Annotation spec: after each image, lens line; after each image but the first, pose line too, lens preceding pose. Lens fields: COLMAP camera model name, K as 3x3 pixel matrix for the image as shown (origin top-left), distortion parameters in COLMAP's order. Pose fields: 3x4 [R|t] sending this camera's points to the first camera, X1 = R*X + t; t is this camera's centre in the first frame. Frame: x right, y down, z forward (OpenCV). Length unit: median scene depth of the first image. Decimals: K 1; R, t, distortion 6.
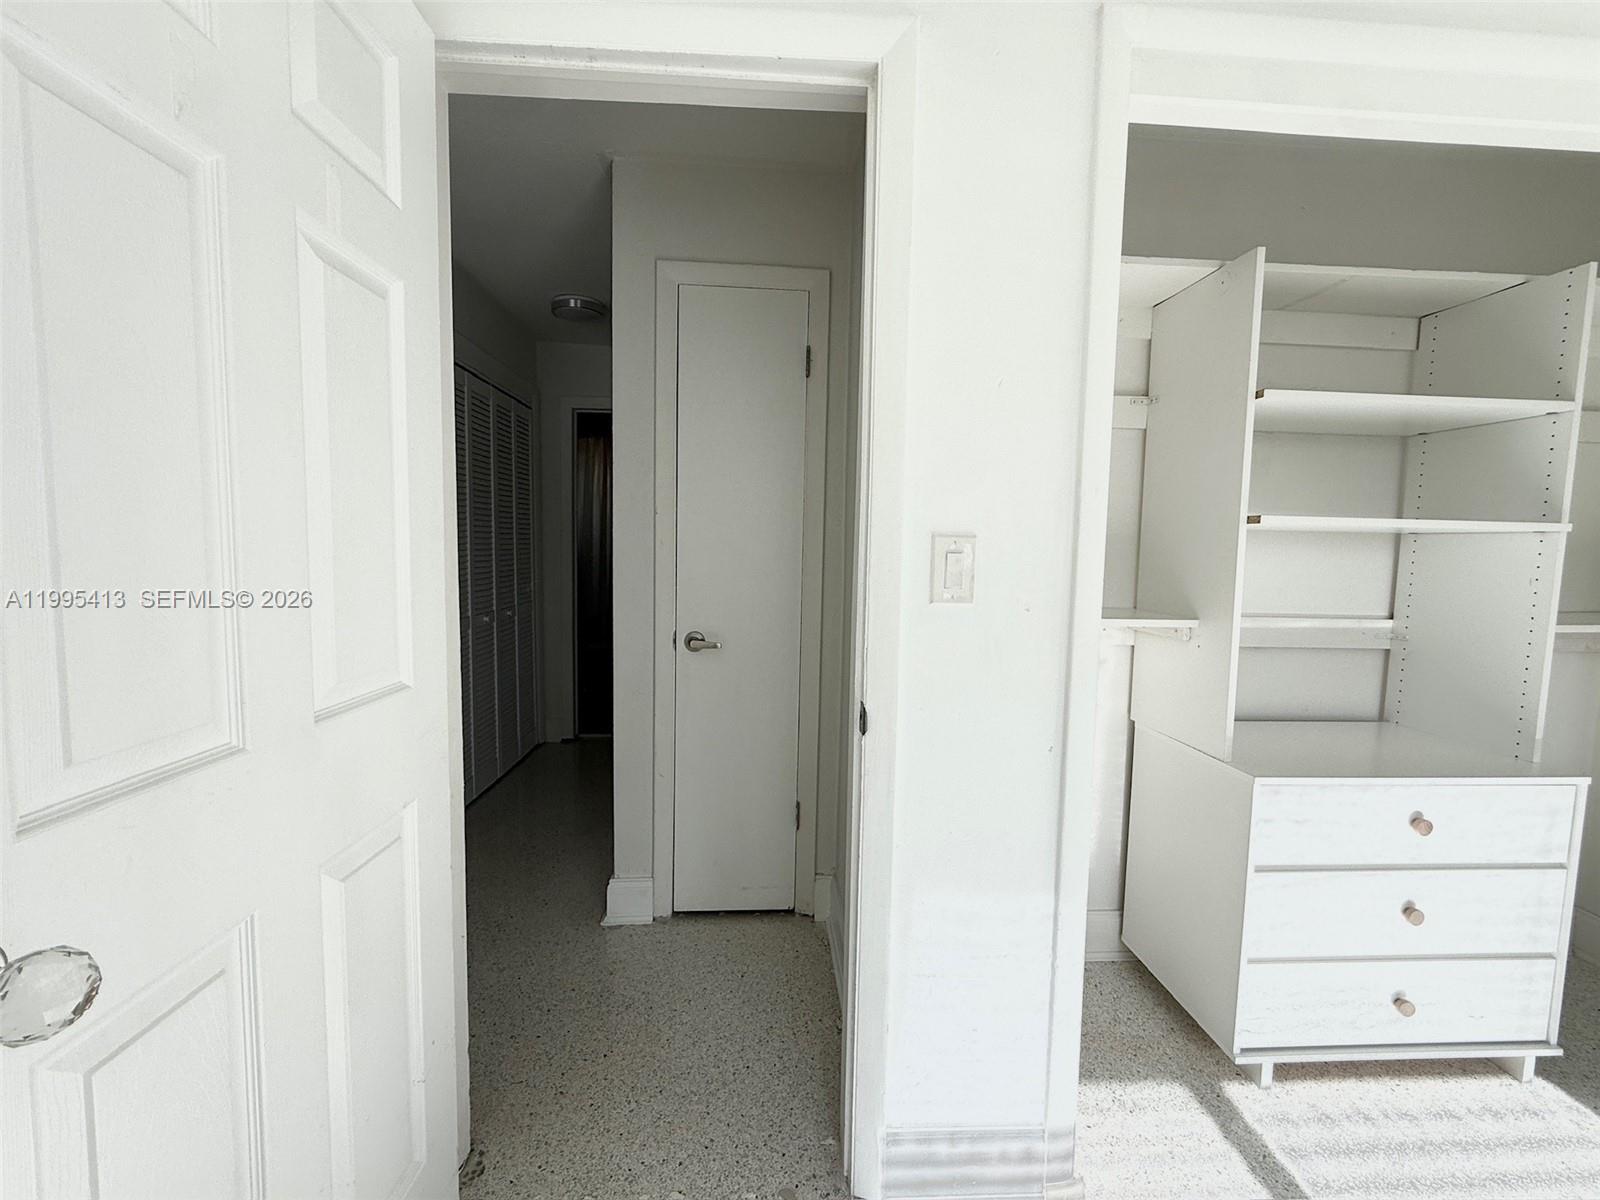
lens RADIAL K [[638.5, 0, 800.0], [0, 638.5, 600.0], [0, 0, 1]] dist [-0.018063, -0.000066]
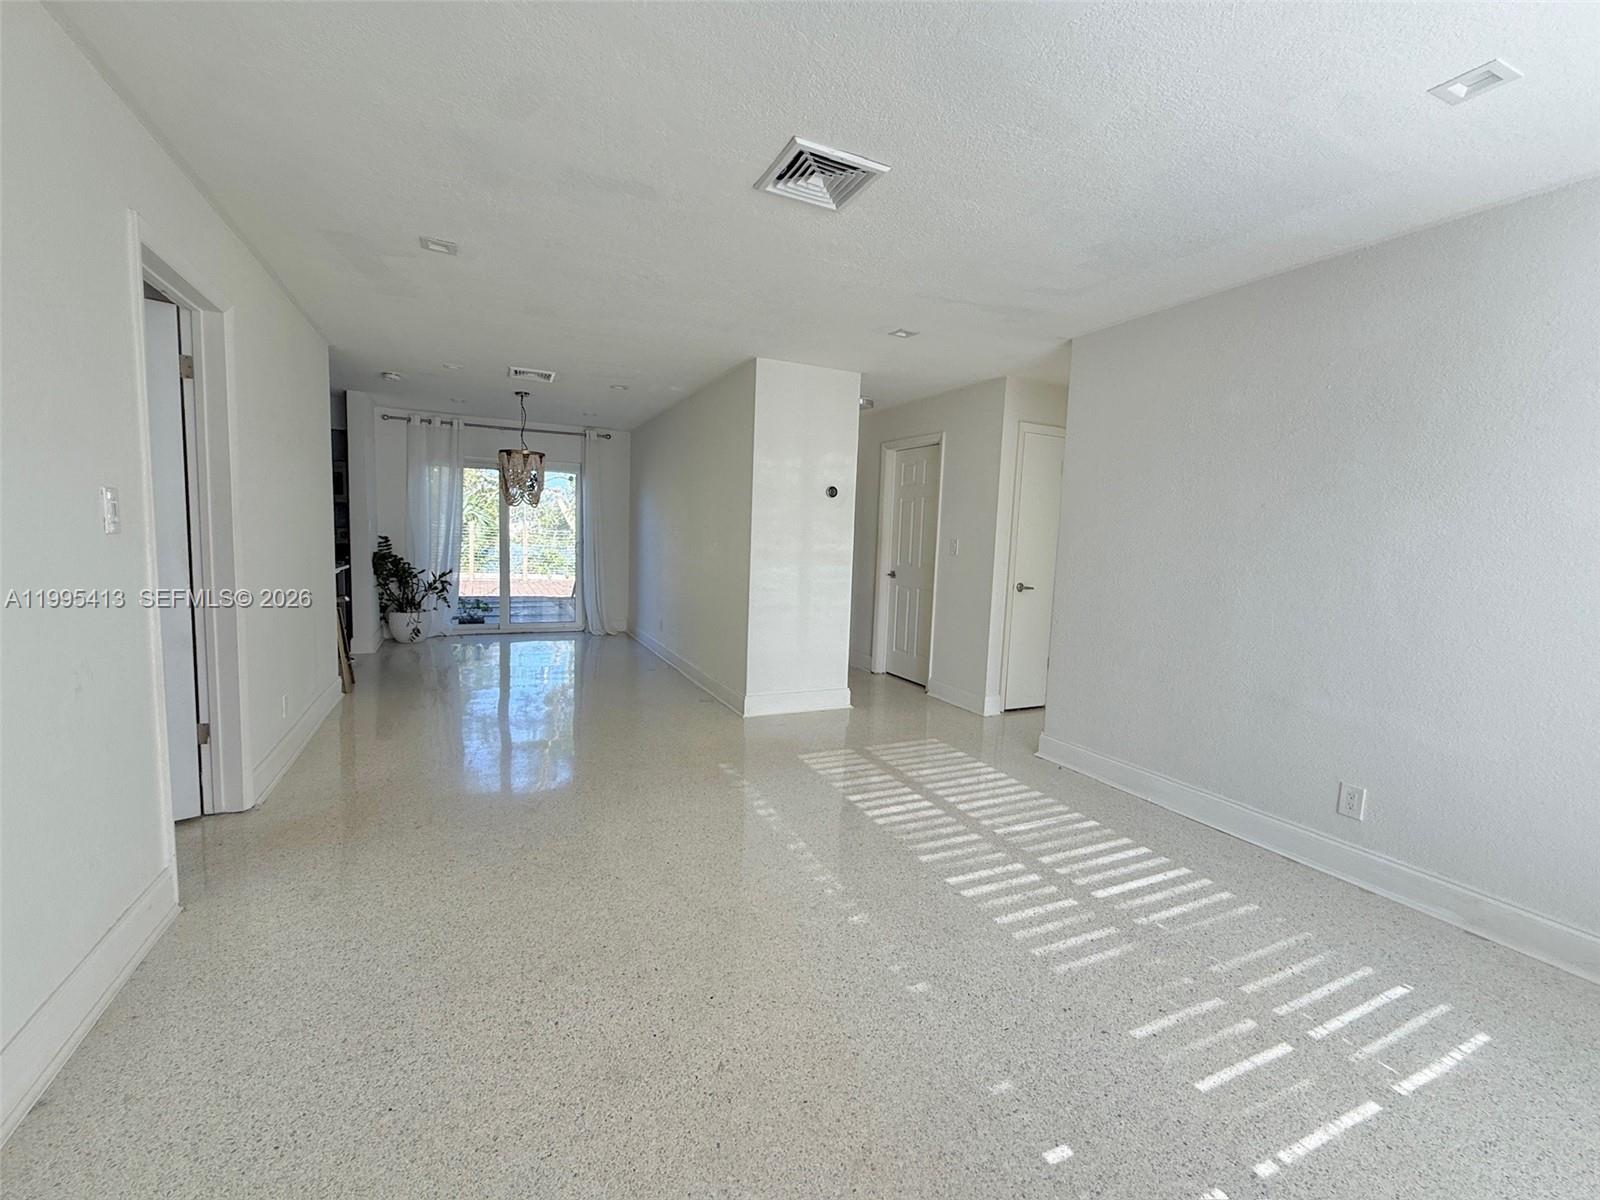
lens RADIAL K [[652.3, 0, 780.8], [0, 652.3, 599.9], [0, 0, 1]] dist [-0.000001, -0.000206]
pose [[0.928328, -0.023361, 0.371028, -1.775947], [0.007129, 0.998959, 0.045060, -0.001934], [-0.371694, -0.039186, 0.927528, -0.821162]]
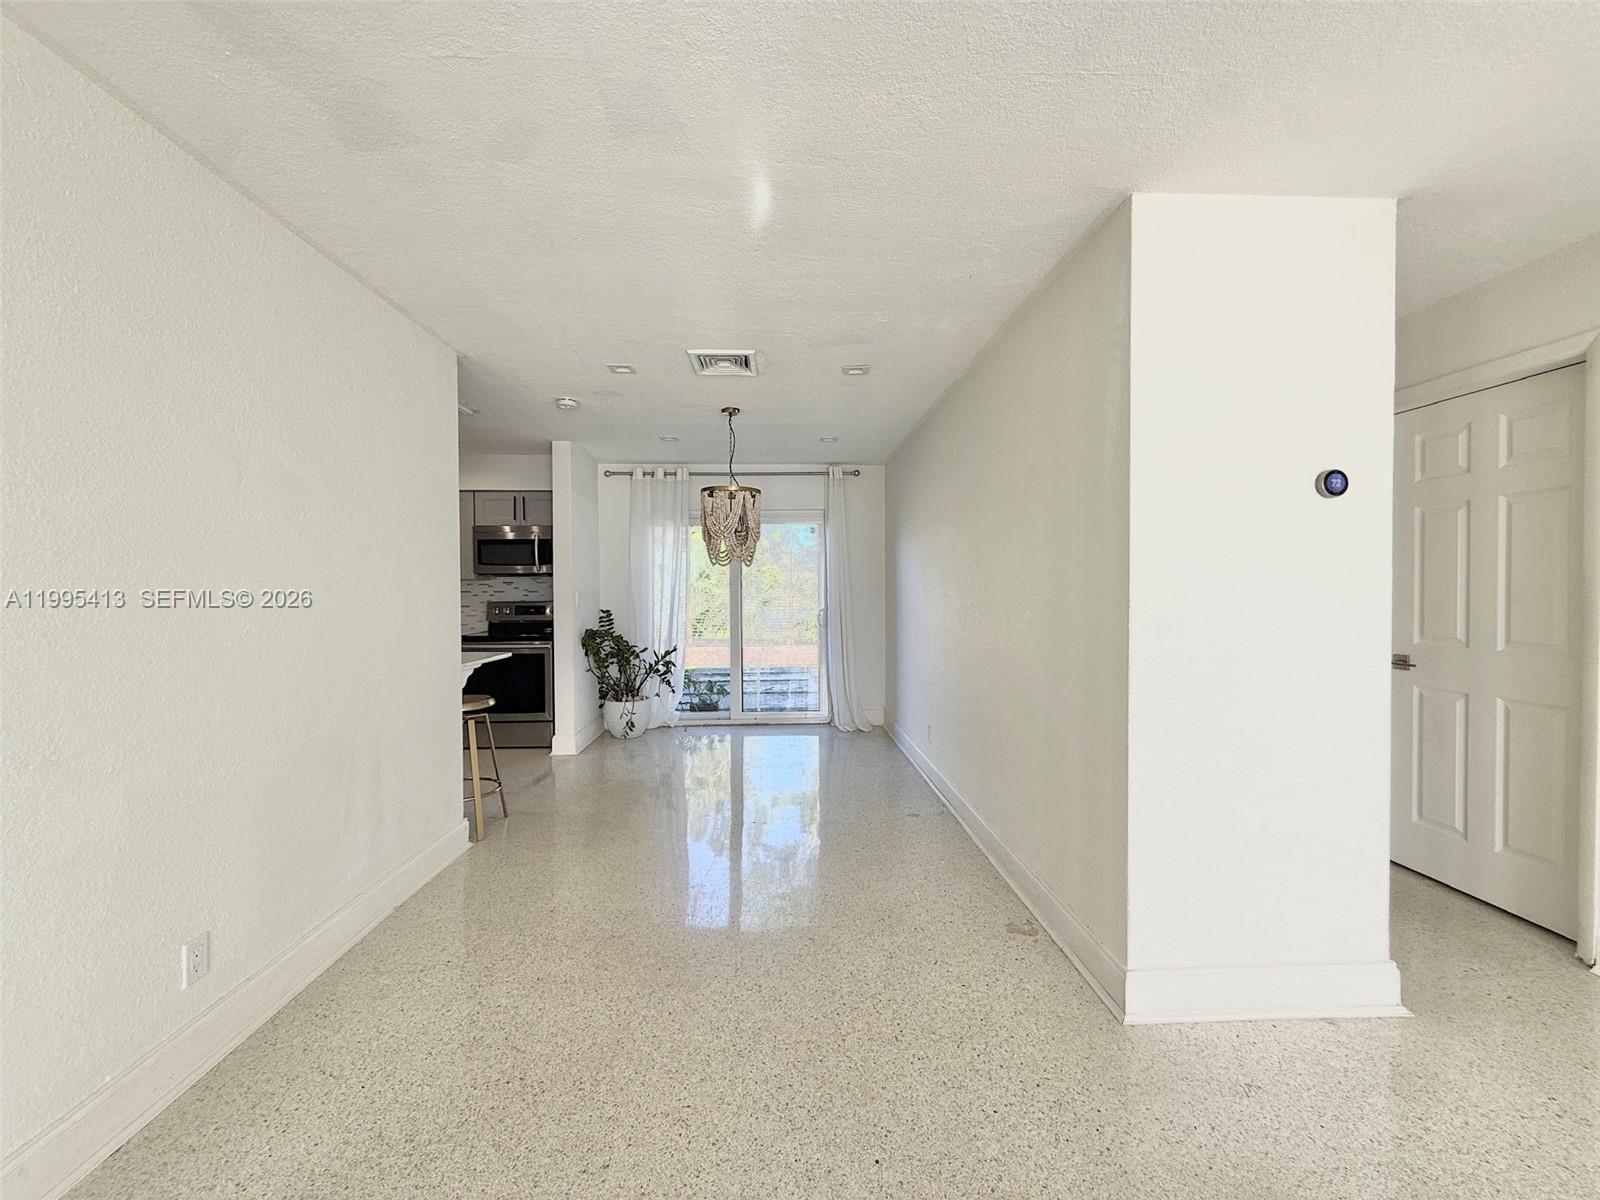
lens RADIAL K [[638.5, 0, 800.0], [0, 638.5, 600.0], [0, 0, 1]] dist [-0.018063, -0.000066]
pose [[0.999715, -0.023856, -0.001039, -1.529334], [0.023770, 0.998361, -0.052062, -0.075672], [0.002279, 0.052023, 0.998643, 0.334924]]
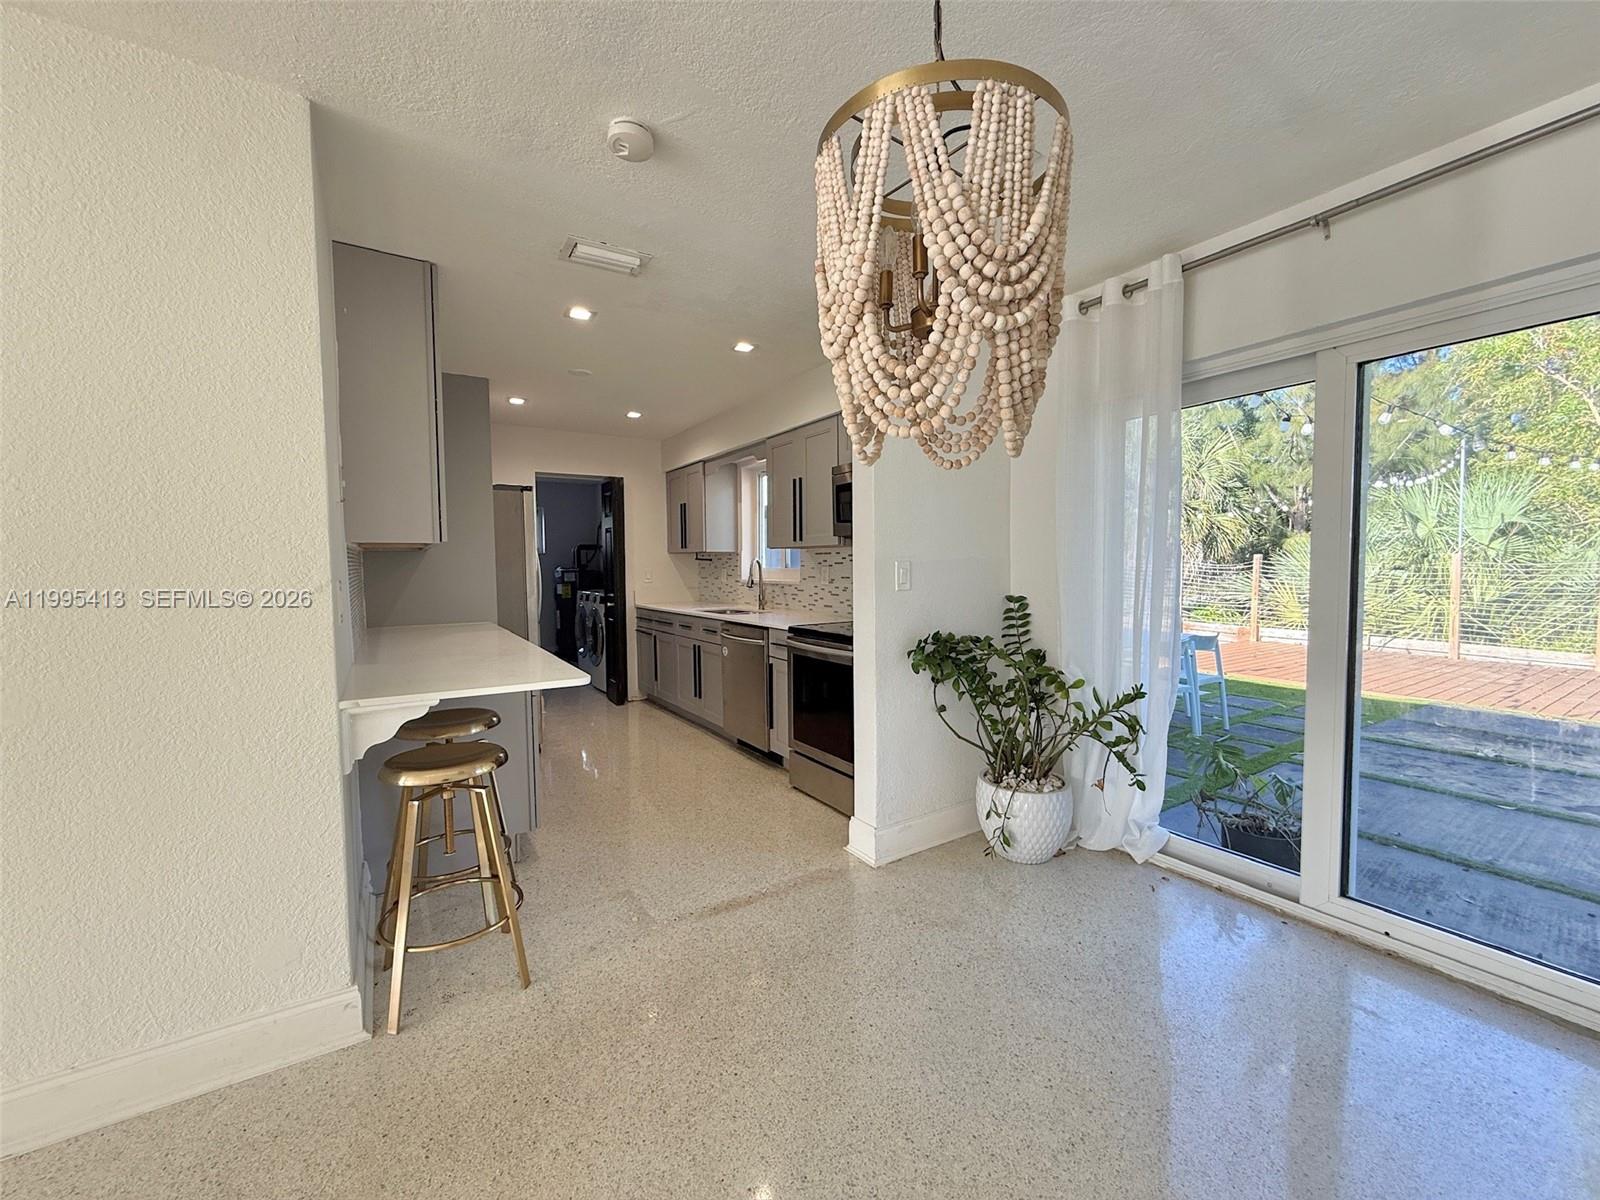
lens RADIAL K [[638.0, 0, 796.9], [0, 638.0, 598.2], [0, 0, 1]] dist [0.000714, 0.000057]
pose [[0.498314, 0.022271, -0.866710, -1.339658], [-0.041666, 0.999130, 0.001718, -0.186660], [0.865995, 0.035257, 0.498809, 2.120225]]
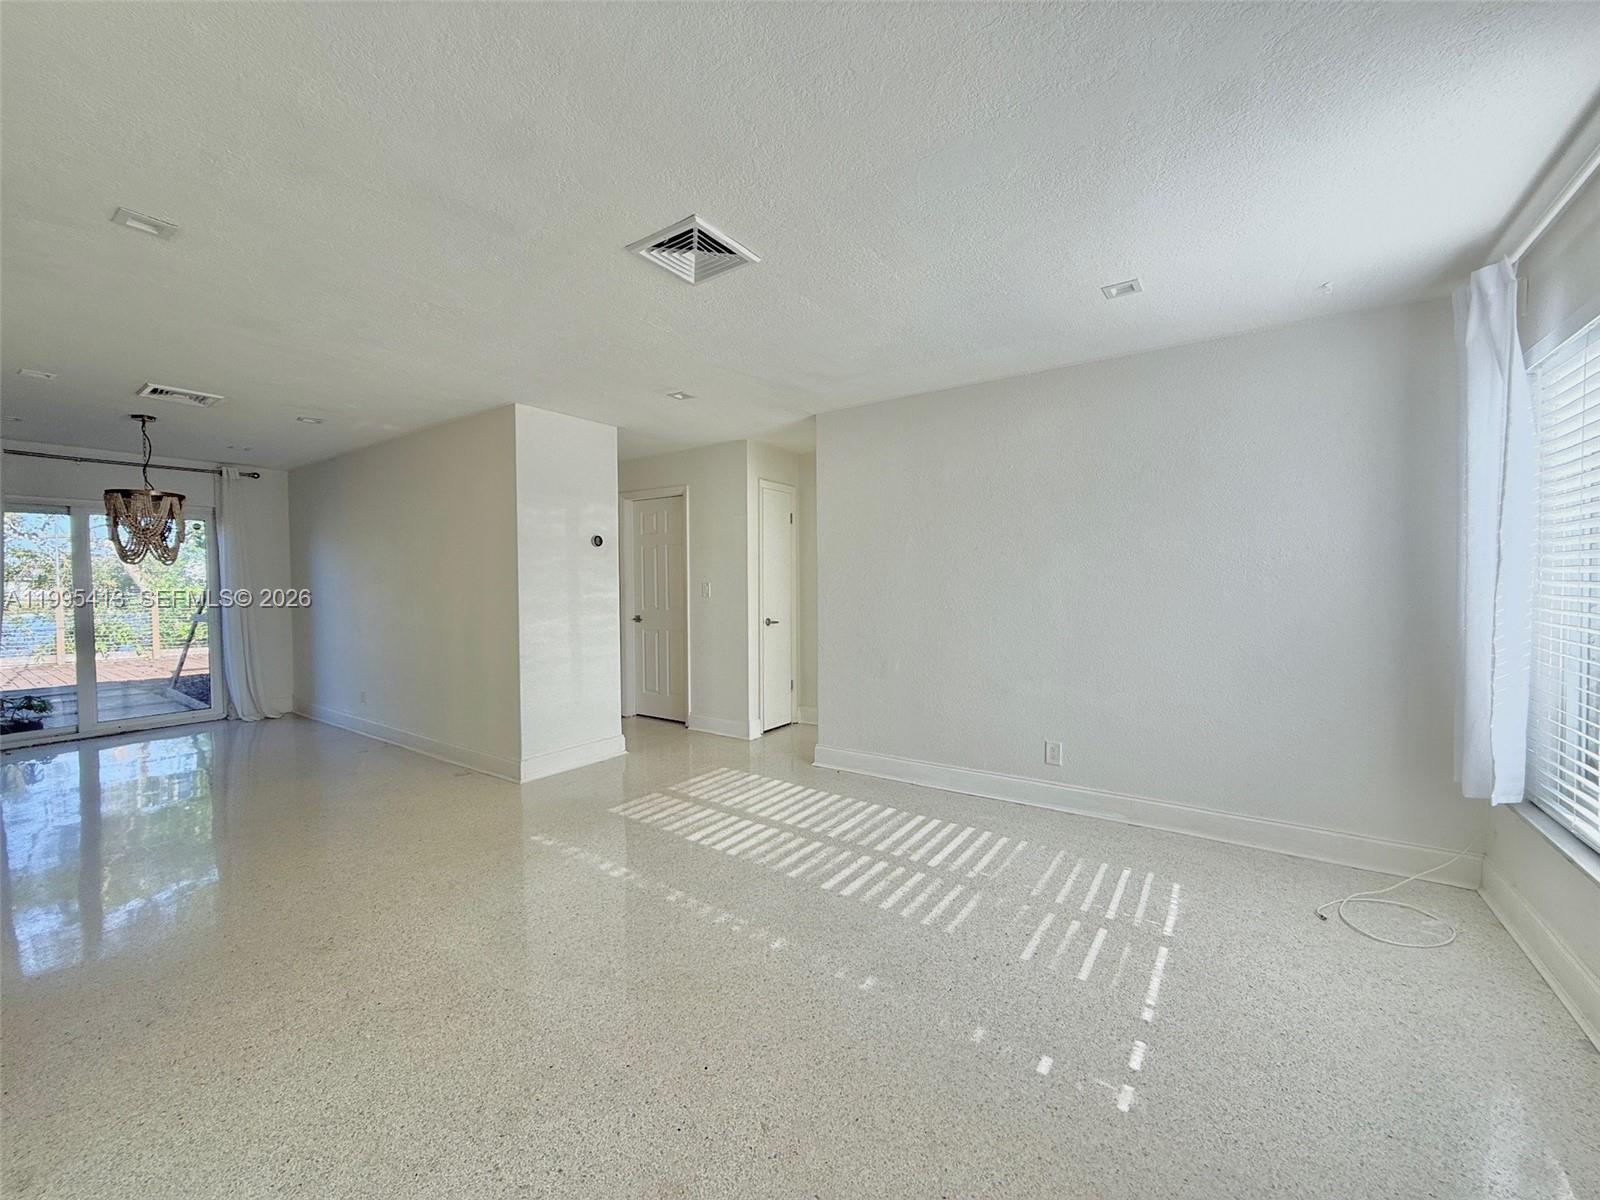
lens RADIAL K [[626.0, 0, 766.0], [0, 626.0, 601.1], [0, 0, 1]] dist [0.000261, -0.000050]
pose [[0.634596, -0.047056, 0.771410, -2.082606], [0.072147, 0.997393, 0.001490, -0.024024], [-0.769469, 0.054710, 0.636336, -0.608883]]
